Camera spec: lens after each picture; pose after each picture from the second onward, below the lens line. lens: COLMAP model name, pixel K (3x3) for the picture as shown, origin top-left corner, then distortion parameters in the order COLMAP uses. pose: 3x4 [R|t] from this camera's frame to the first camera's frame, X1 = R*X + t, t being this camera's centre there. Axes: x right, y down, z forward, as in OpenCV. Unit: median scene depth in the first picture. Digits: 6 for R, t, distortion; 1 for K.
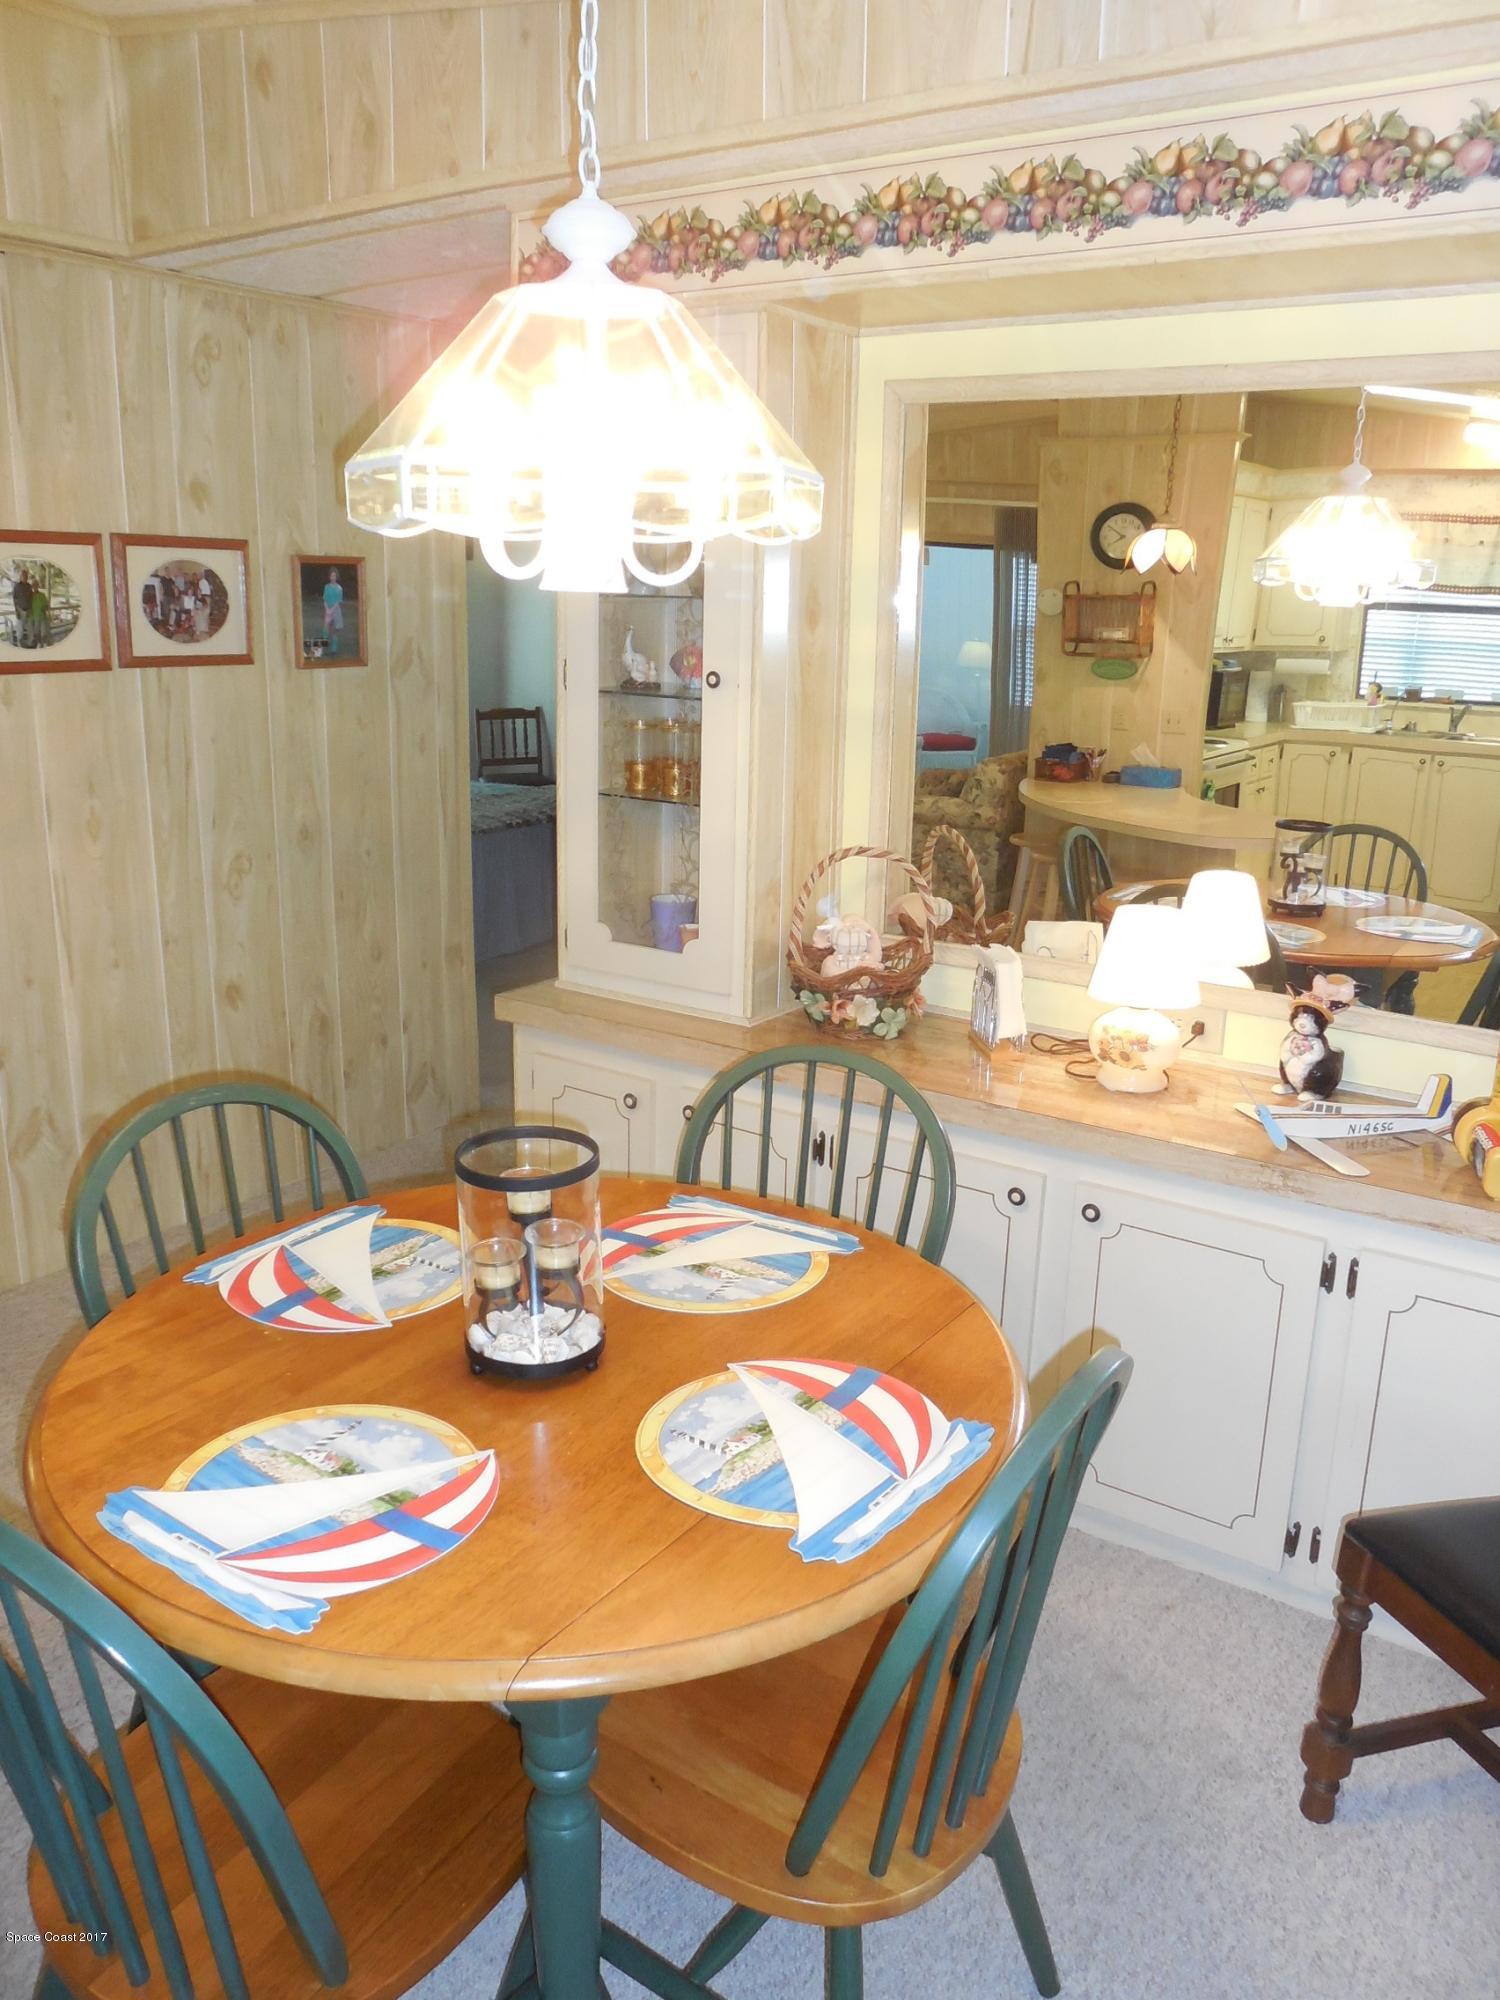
lens RADIAL K [[1534.3, 0, 753.9], [0, 1534.3, 998.6], [0, 0, 1]] dist [-0.071937, 0.051094]
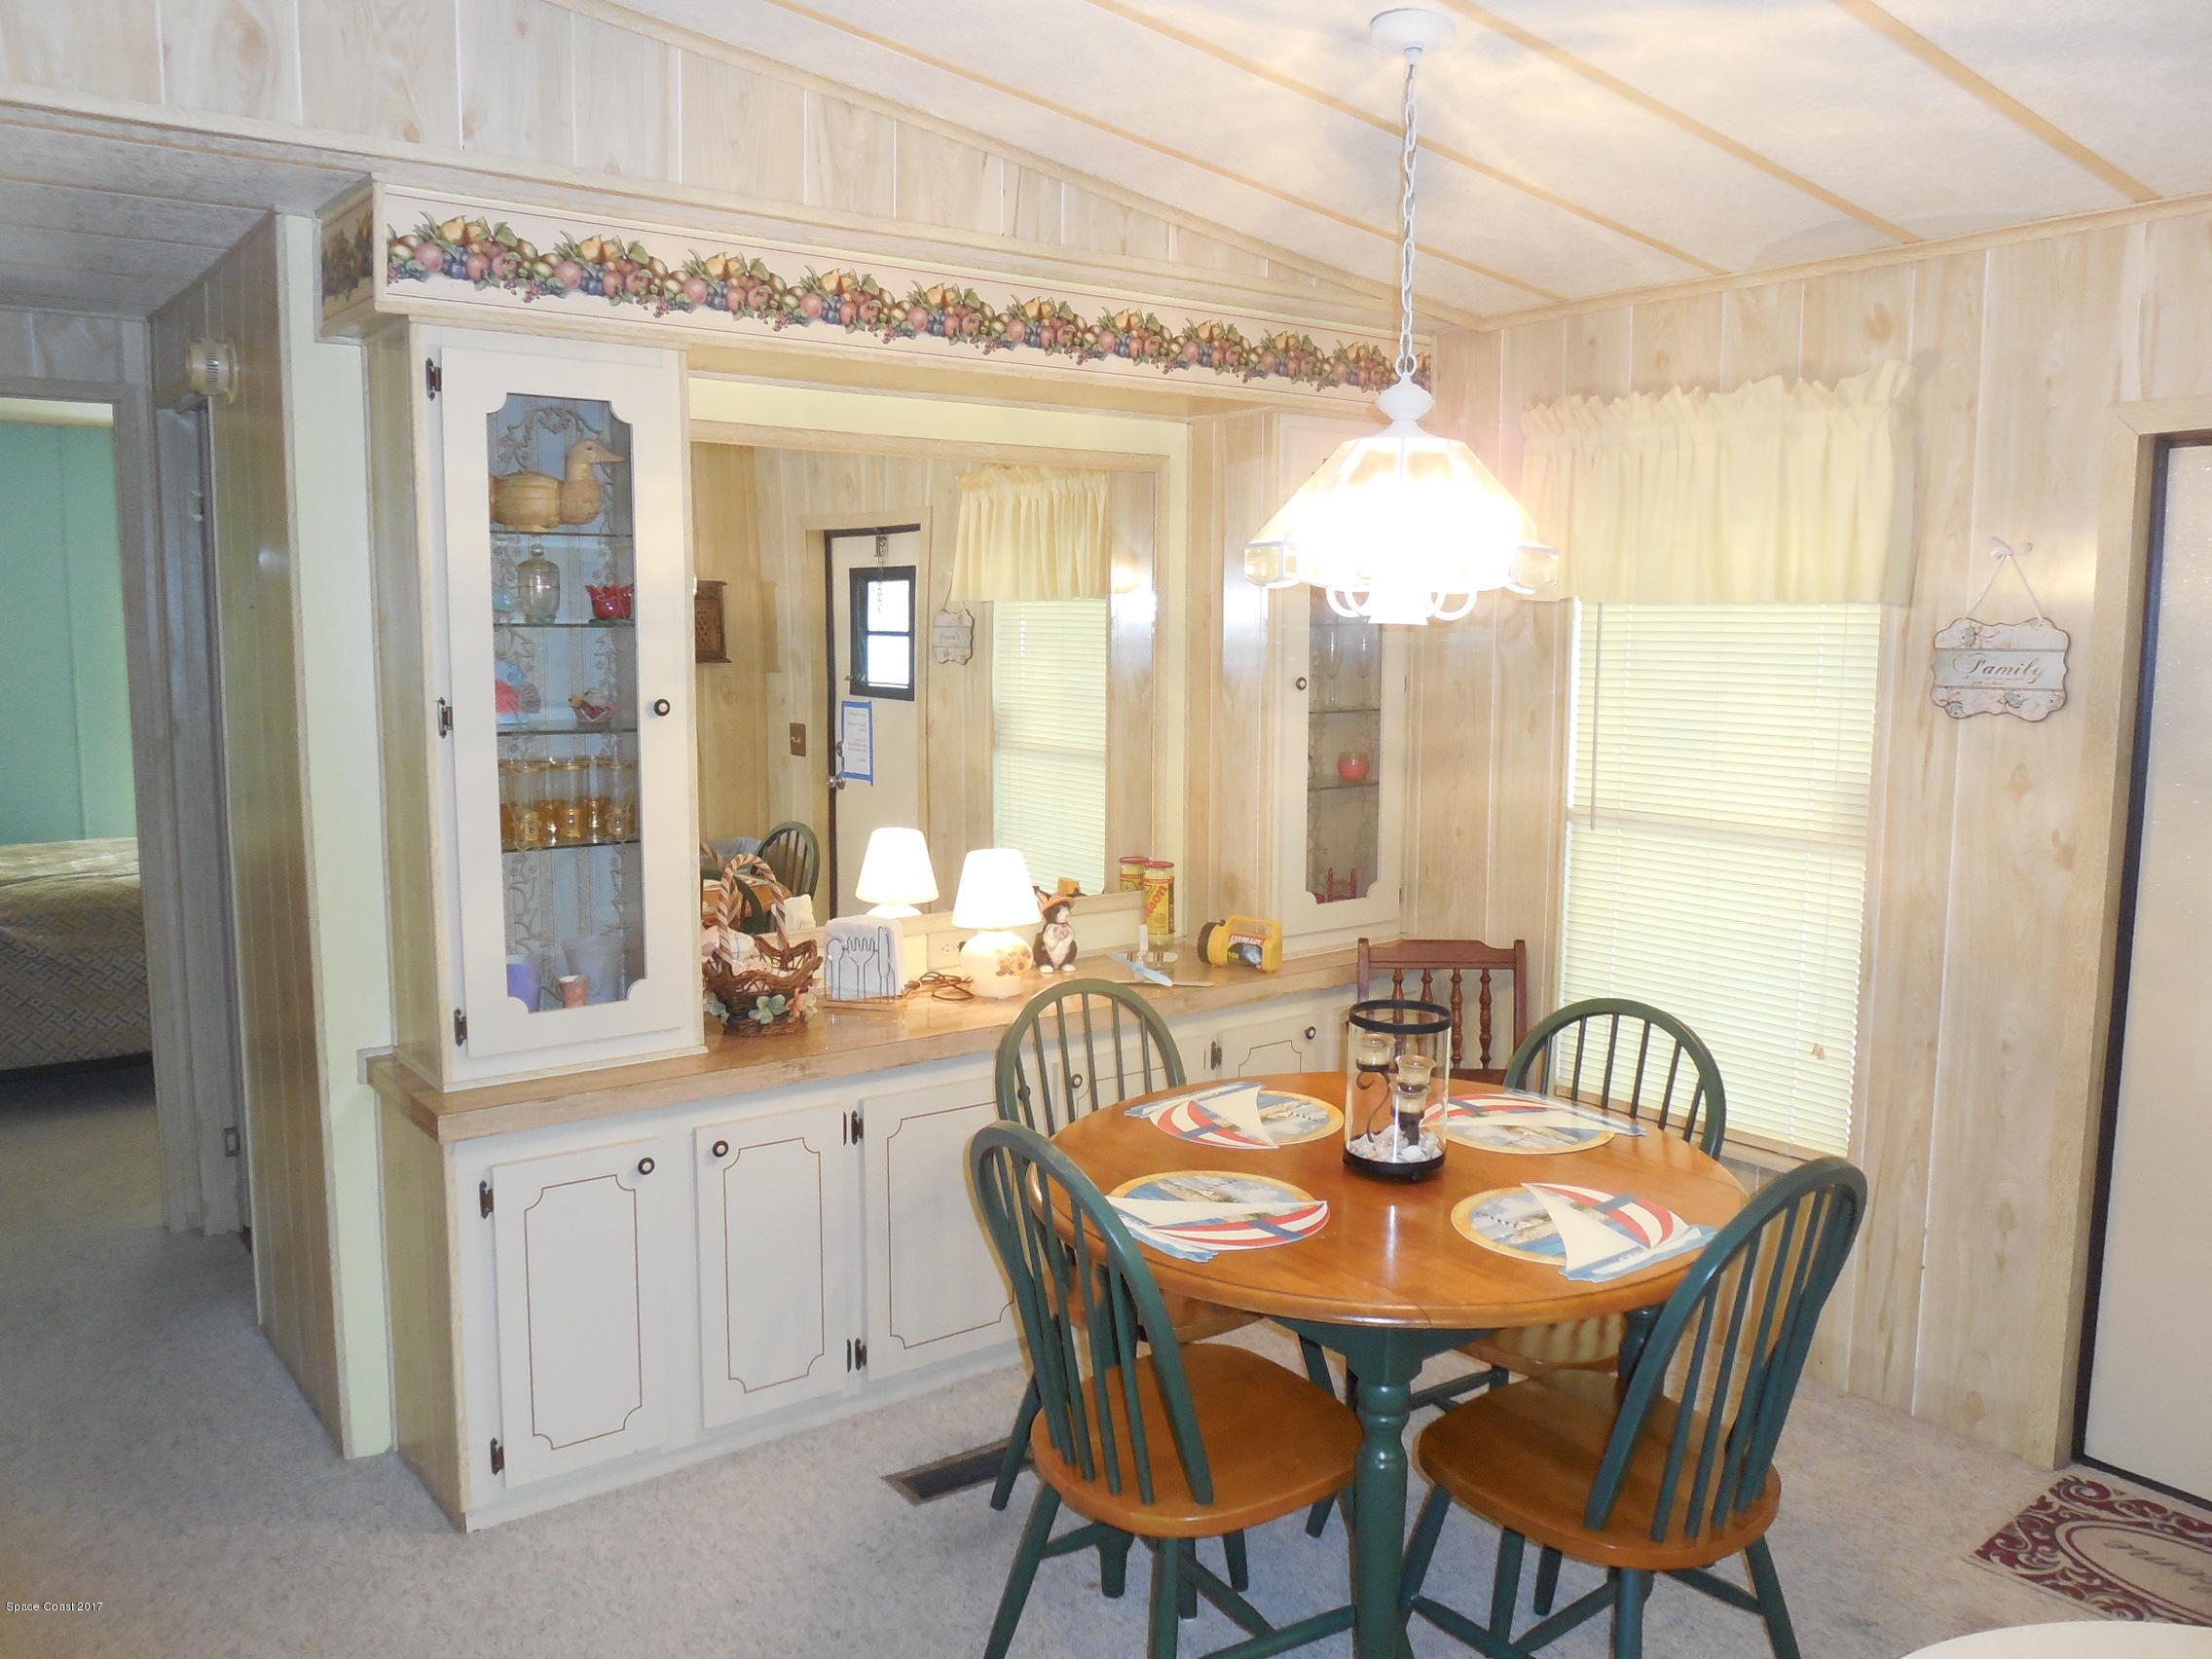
lens RADIAL K [[1697.0, 0, 1104.1], [0, 1697.0, 825.4], [0, 0, 1]] dist [-0.071937, 0.051094]
pose [[0.315808, -0.136837, 0.938904, -1.375011], [0.245663, 0.967595, 0.058388, -0.184409], [-0.916469, 0.212214, 0.339191, 0.559748]]
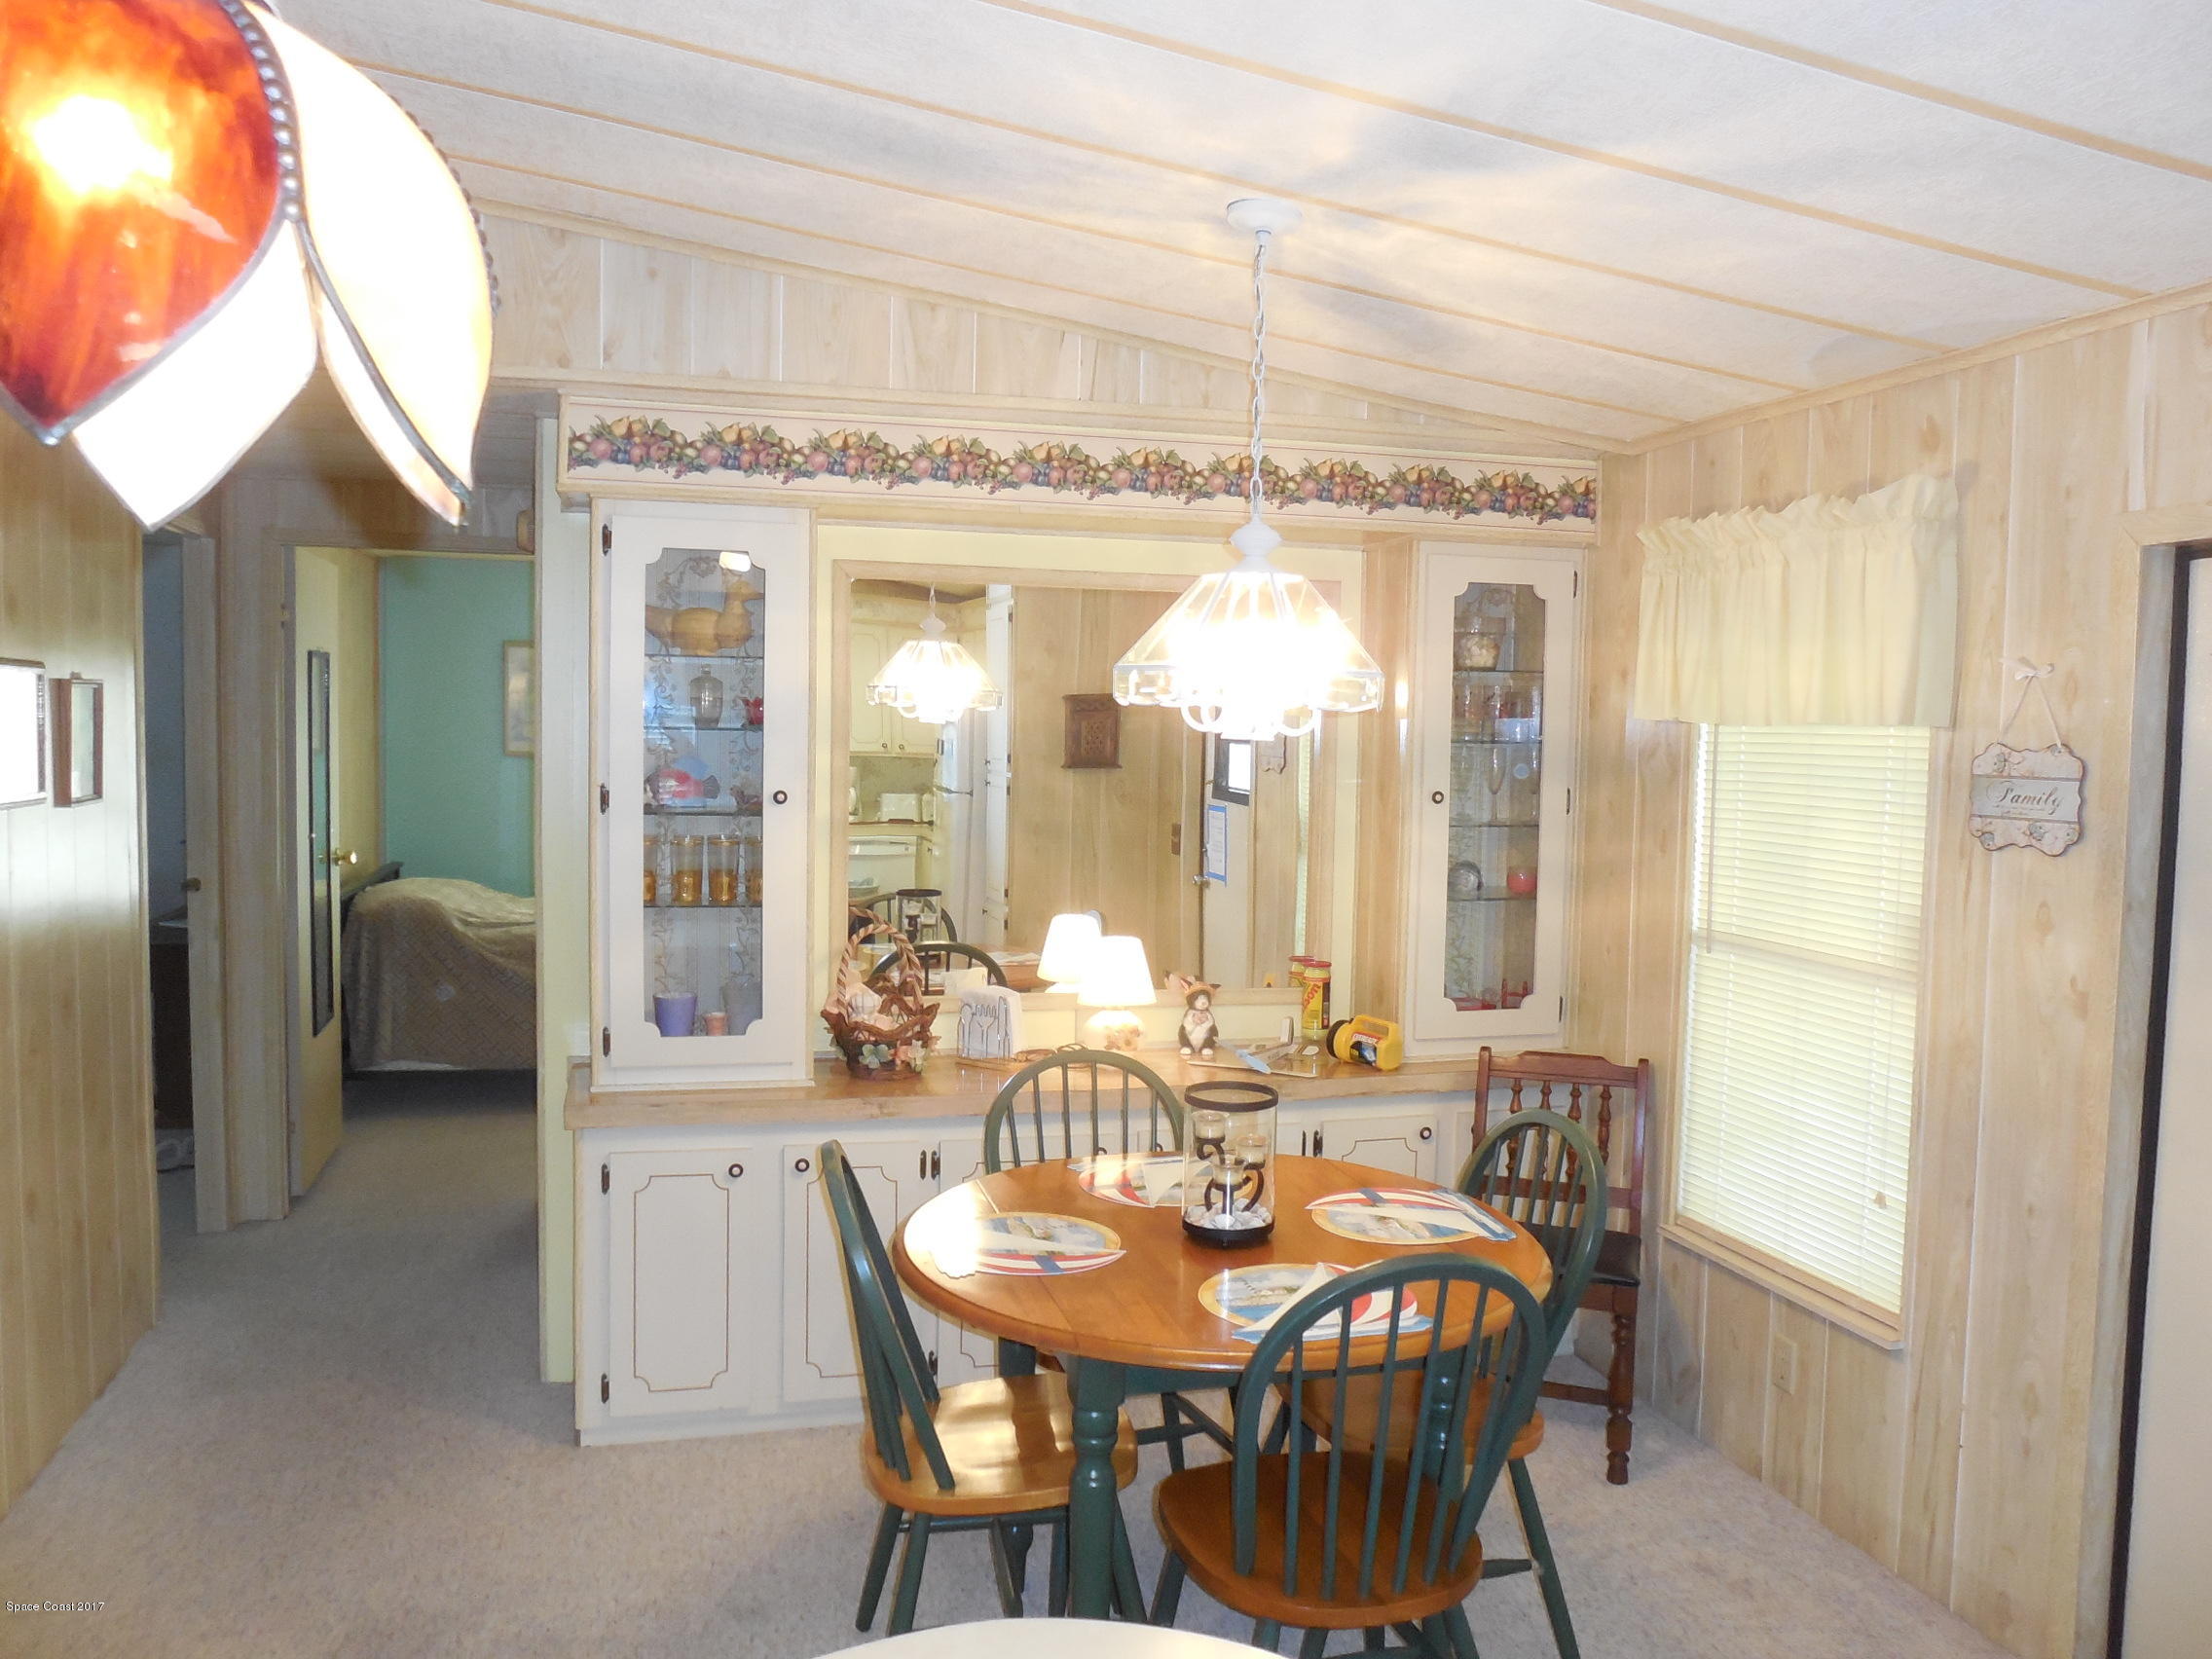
lens RADIAL K [[1697.0, 0, 1110.7], [0, 1697.0, 827.3], [0, 0, 1]] dist [-0.071937, 0.051094]
pose [[0.649401, -0.059305, 0.758130, -1.239659], [0.191535, 0.977569, -0.087595, -0.028289], [-0.735929, 0.202093, 0.646194, -0.061007]]
